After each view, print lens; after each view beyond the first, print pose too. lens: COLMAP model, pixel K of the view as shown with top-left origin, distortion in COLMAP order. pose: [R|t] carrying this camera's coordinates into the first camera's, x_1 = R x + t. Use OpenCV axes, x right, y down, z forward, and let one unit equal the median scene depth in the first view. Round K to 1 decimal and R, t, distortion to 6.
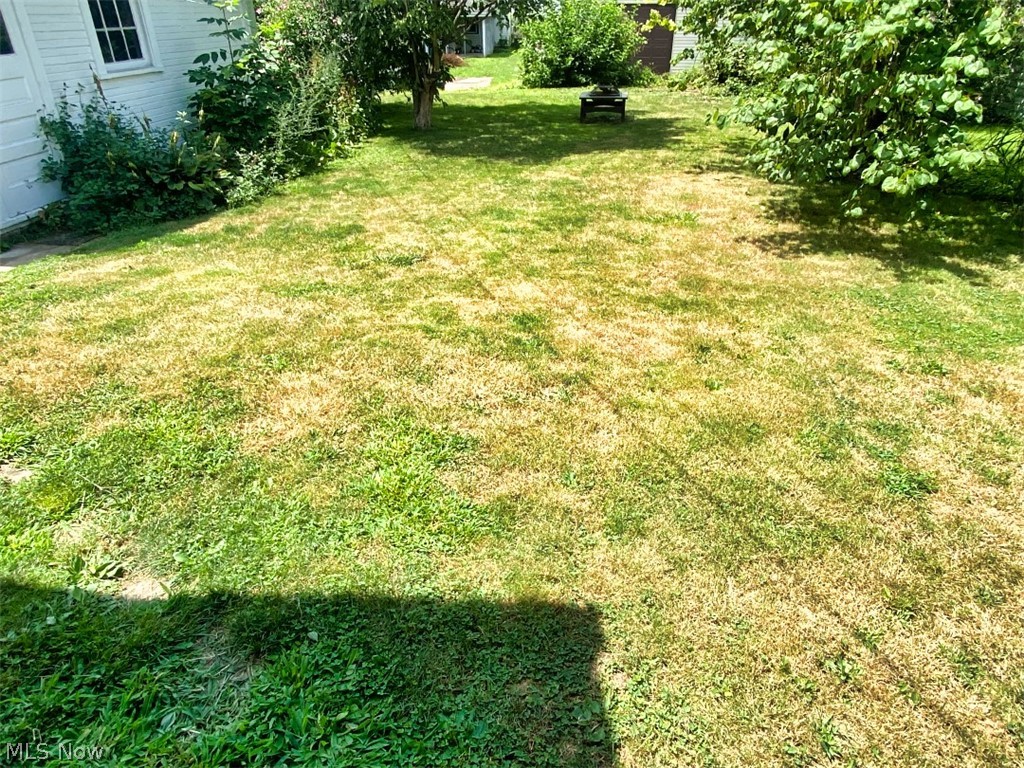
lens RADIAL K [[662.1, 0, 514.6], [0, 662.1, 385.7], [0, 0, 1]] dist [0.050359, -0.021051]
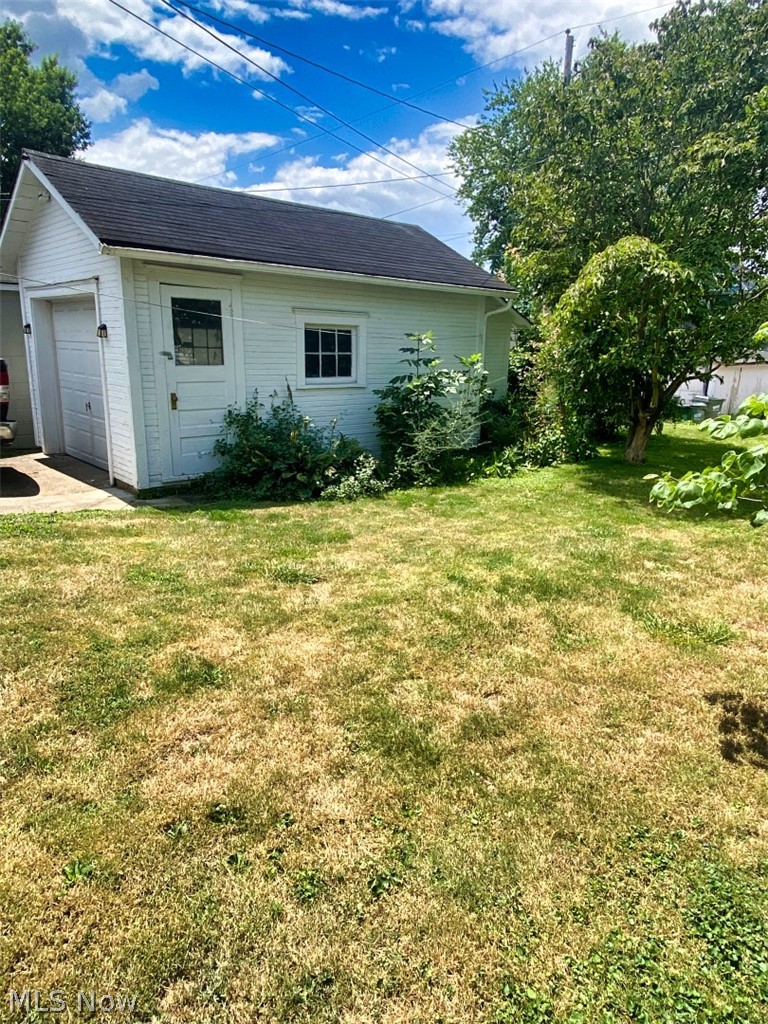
lens RADIAL K [[662.1, 0, 385.4], [0, 662.1, 510.6], [0, 0, 1]] dist [0.050359, -0.021051]
pose [[0.731706, 0.188431, -0.655058, 0.456675], [-0.358685, 0.923651, -0.134961, -0.176049], [0.579614, 0.333711, 0.743428, 0.329447]]
